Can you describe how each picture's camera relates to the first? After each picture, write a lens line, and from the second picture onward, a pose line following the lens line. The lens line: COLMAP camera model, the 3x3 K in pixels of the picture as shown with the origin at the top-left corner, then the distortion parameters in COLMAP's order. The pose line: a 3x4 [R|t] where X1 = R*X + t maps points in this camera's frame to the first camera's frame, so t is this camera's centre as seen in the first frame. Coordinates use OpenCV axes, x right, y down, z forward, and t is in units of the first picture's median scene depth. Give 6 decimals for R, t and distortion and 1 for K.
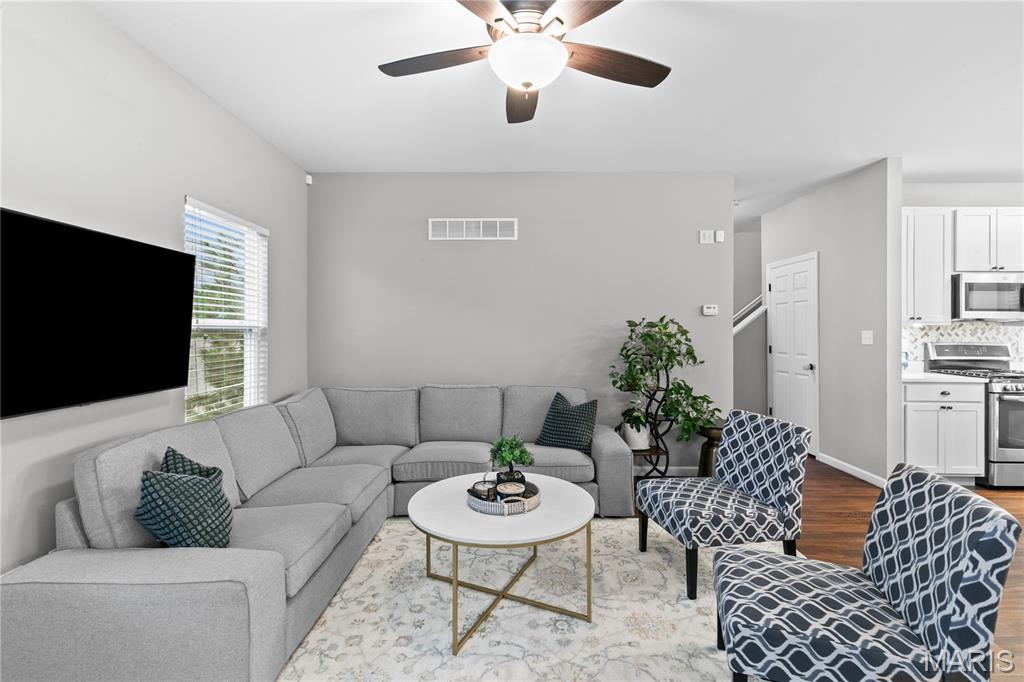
lens RADIAL K [[464.3, 0, 513.9], [0, 464.3, 329.3], [0, 0, 1]] dist [0.011165, -0.002263]
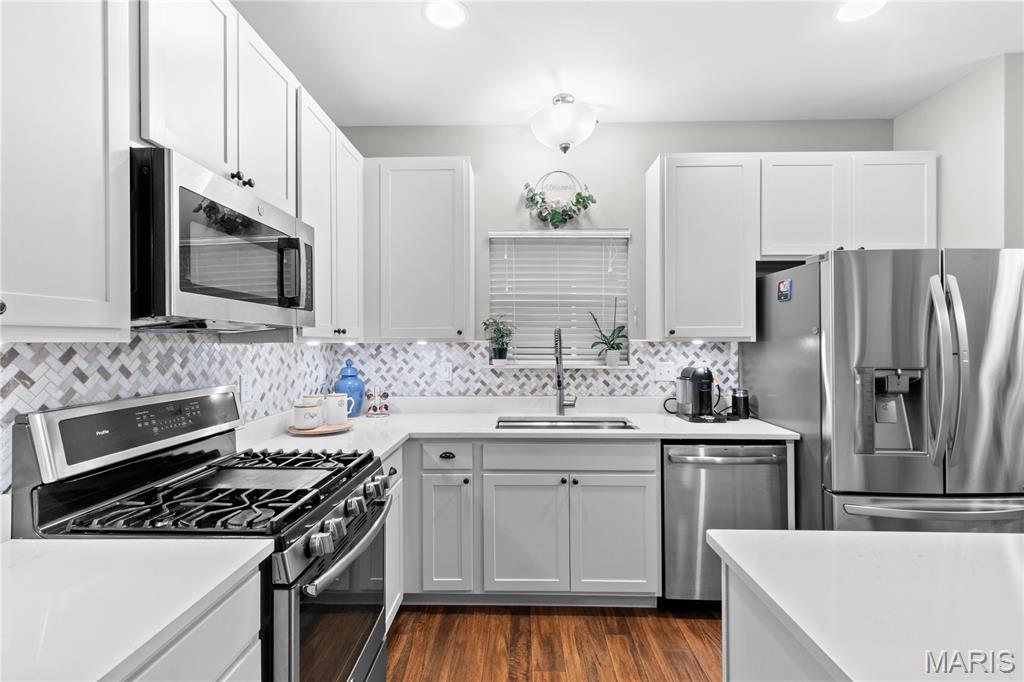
lens RADIAL K [[464.3, 0, 503.3], [0, 464.3, 338.0], [0, 0, 1]] dist [0.011165, -0.002263]
pose [[0.025355, 0.004412, 0.999669, 0.685883], [0.003809, 0.999983, -0.004510, -0.009543], [-0.999671, 0.003922, 0.025338, 0.791934]]
